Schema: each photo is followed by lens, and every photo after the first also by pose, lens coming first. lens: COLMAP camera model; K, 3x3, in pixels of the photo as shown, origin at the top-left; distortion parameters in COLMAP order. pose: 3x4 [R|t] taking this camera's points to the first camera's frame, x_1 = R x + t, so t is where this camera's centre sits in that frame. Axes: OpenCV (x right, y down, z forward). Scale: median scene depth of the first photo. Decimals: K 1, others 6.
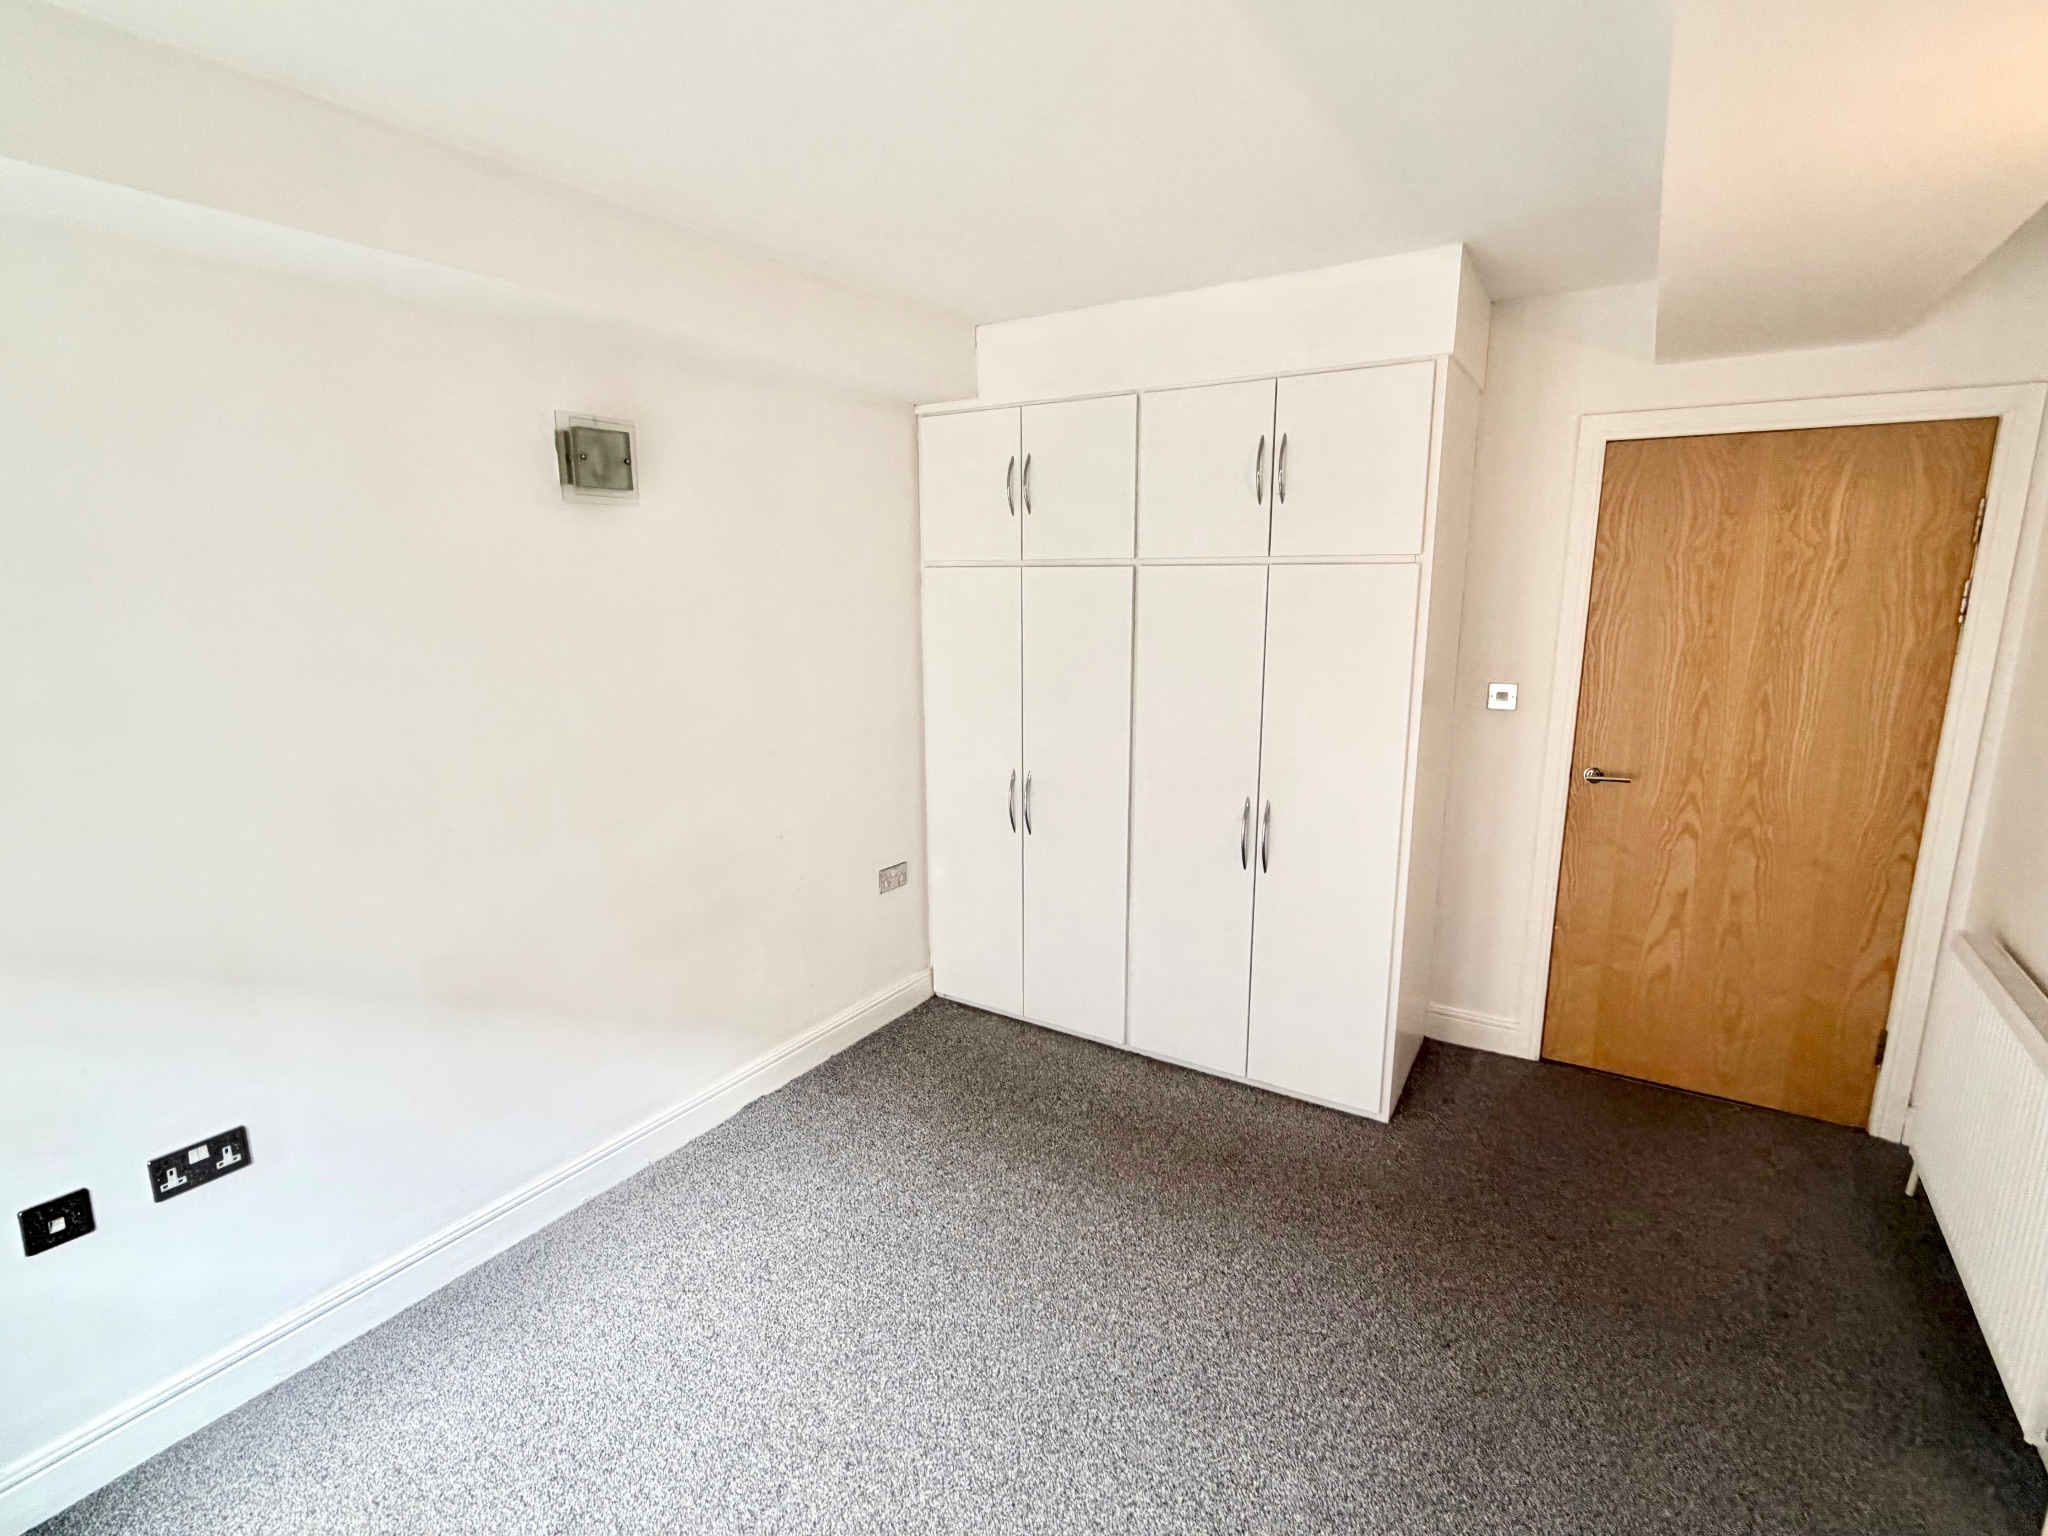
lens RADIAL K [[971.8, 0, 1021.9], [0, 971.8, 770.2], [0, 0, 1]] dist [-0.000282, -0.000182]
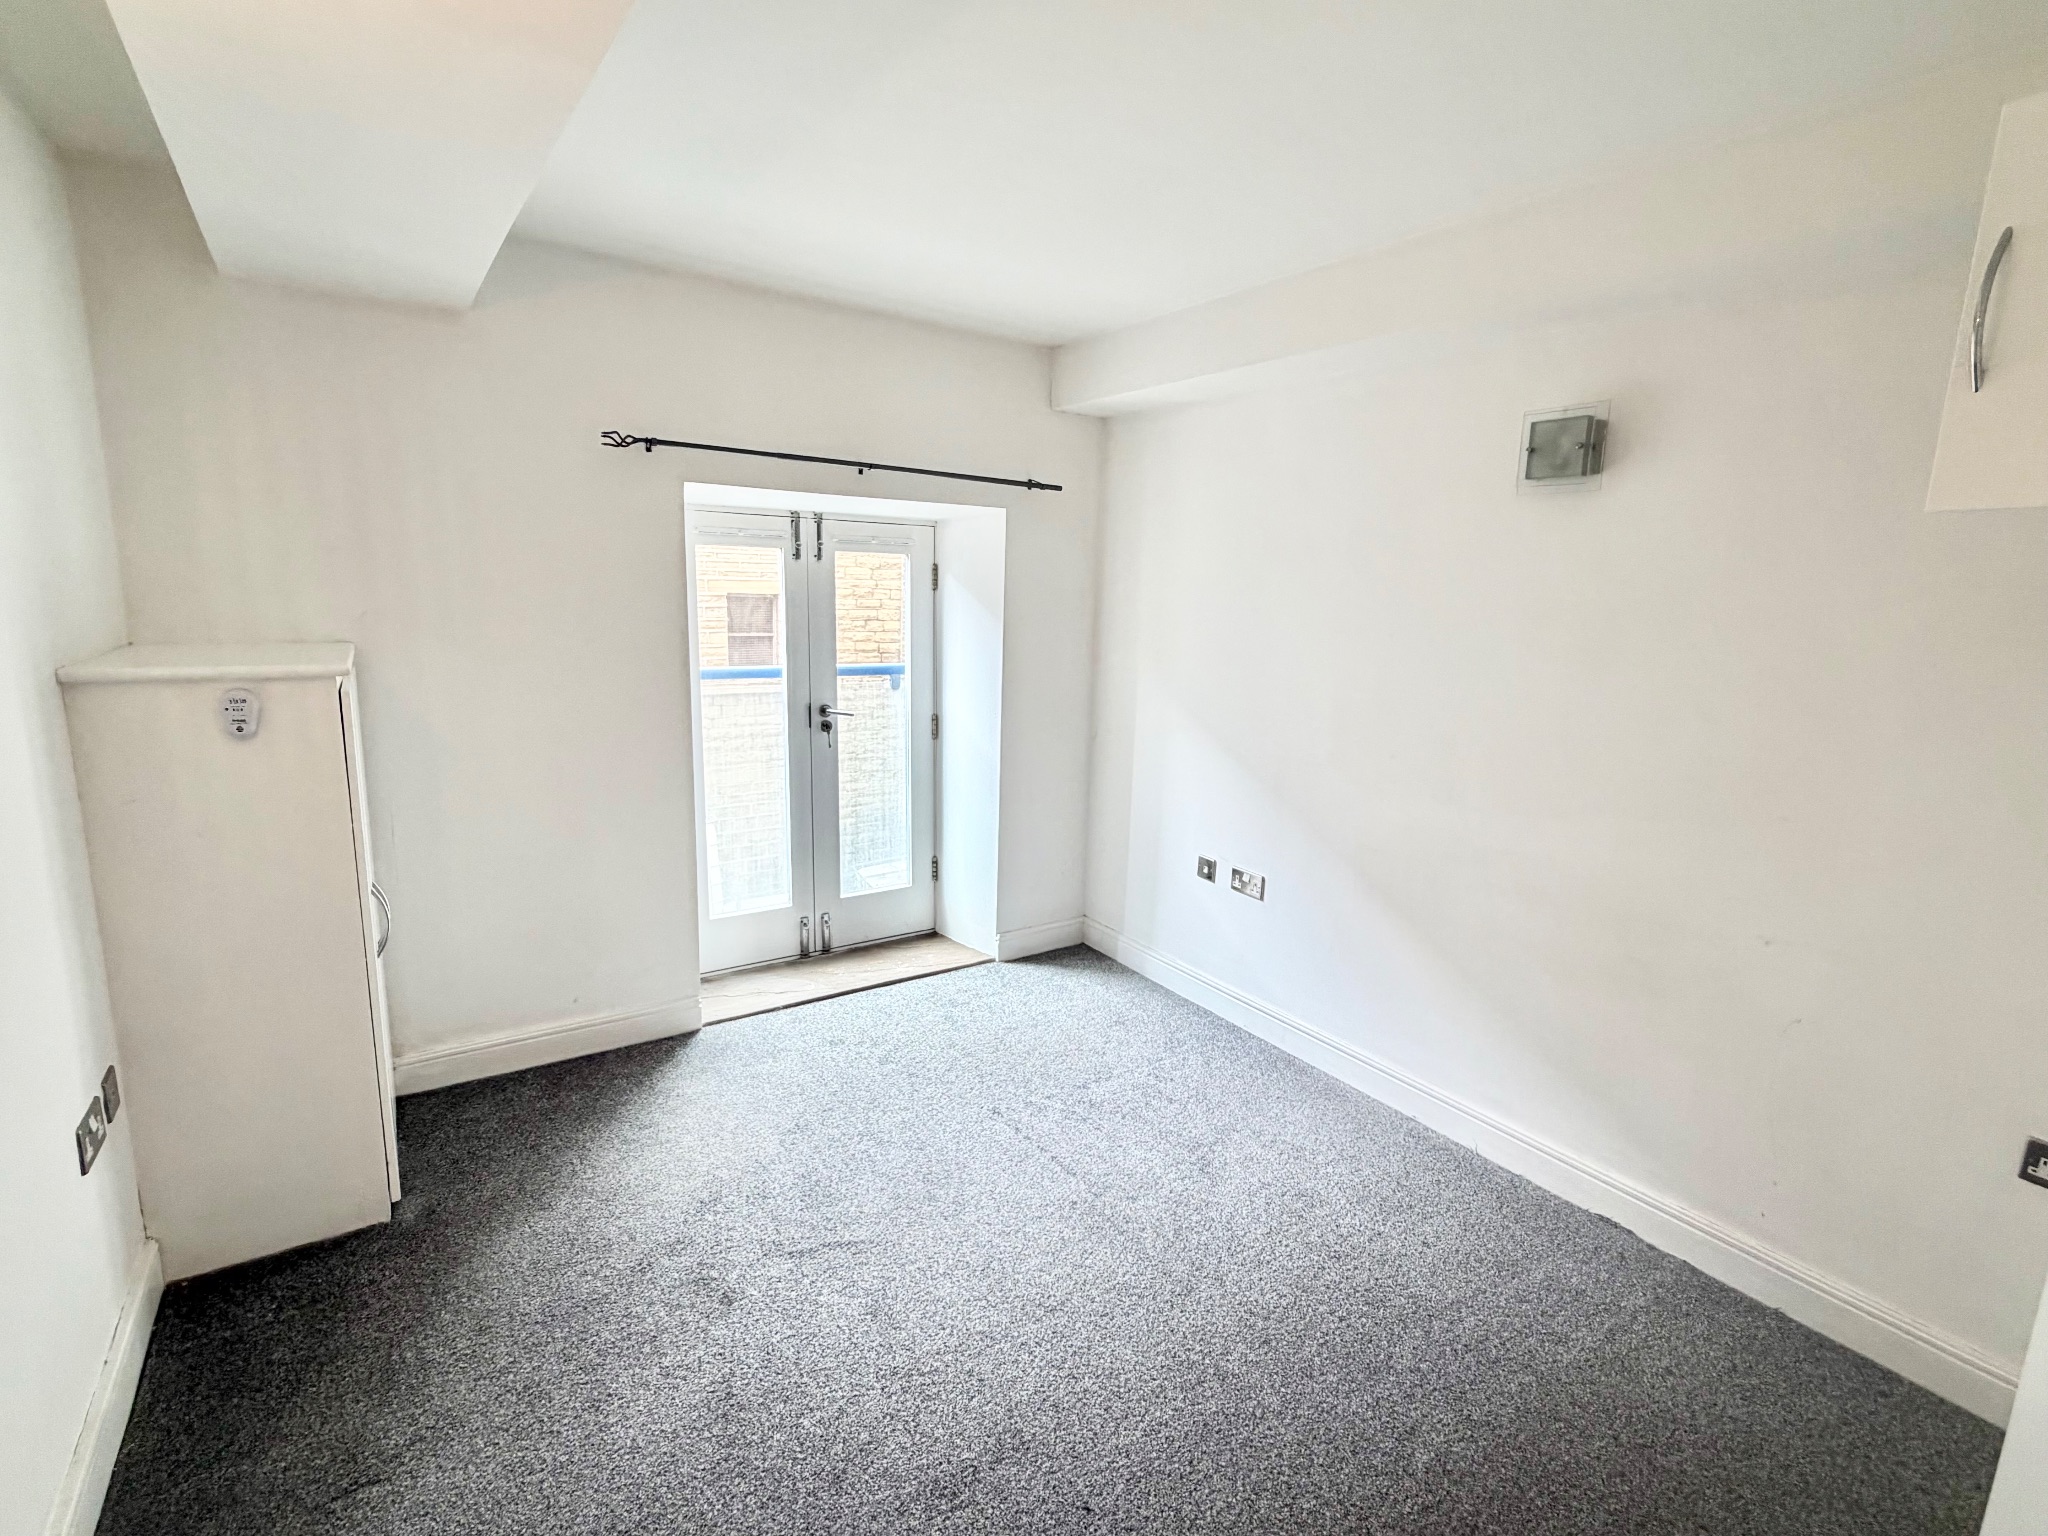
lens RADIAL K [[971.8, 0, 1021.9], [0, 971.8, 770.2], [0, 0, 1]] dist [-0.000282, -0.000182]
pose [[-0.401882, 0.167264, -0.900285, 0.746190], [-0.208963, 0.940481, 0.268011, -0.158755], [0.891530, 0.295835, -0.343010, 0.932259]]
